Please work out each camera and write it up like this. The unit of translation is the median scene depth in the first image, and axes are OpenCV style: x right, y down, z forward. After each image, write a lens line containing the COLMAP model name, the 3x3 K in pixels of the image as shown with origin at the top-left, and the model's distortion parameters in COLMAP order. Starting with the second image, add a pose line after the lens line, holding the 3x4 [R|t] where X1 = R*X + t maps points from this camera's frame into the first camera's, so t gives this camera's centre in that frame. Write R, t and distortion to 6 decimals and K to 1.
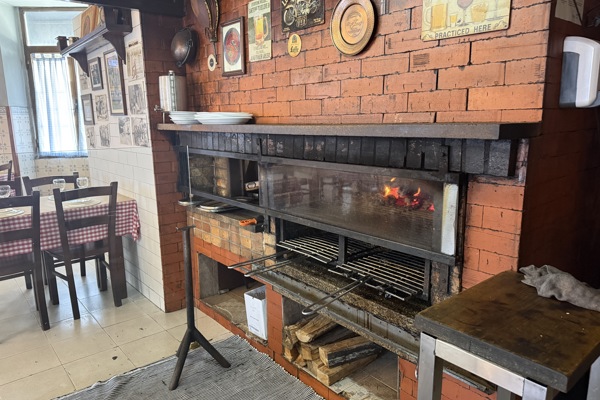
lens RADIAL K [[420.2, 0, 301.4], [0, 420.2, 207.0], [0, 0, 1]] dist [0.086473, -0.142420]
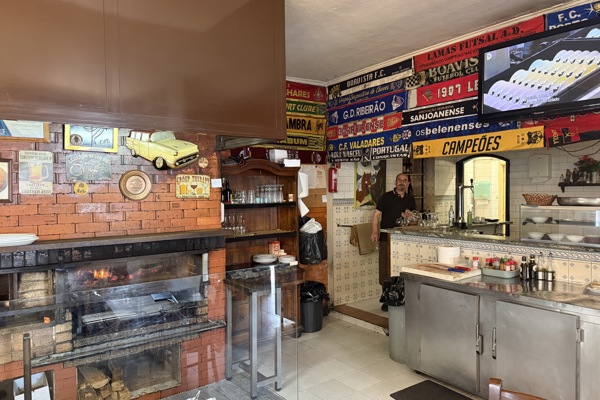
lens RADIAL K [[420.2, 0, 301.4], [0, 420.2, 207.0], [0, 0, 1]] dist [0.086473, -0.142420]
pose [[0.047695, -0.016222, 0.998730, -1.631892], [0.216532, 0.976260, 0.005517, -0.162355], [-0.975110, 0.215994, 0.050076, 0.169890]]
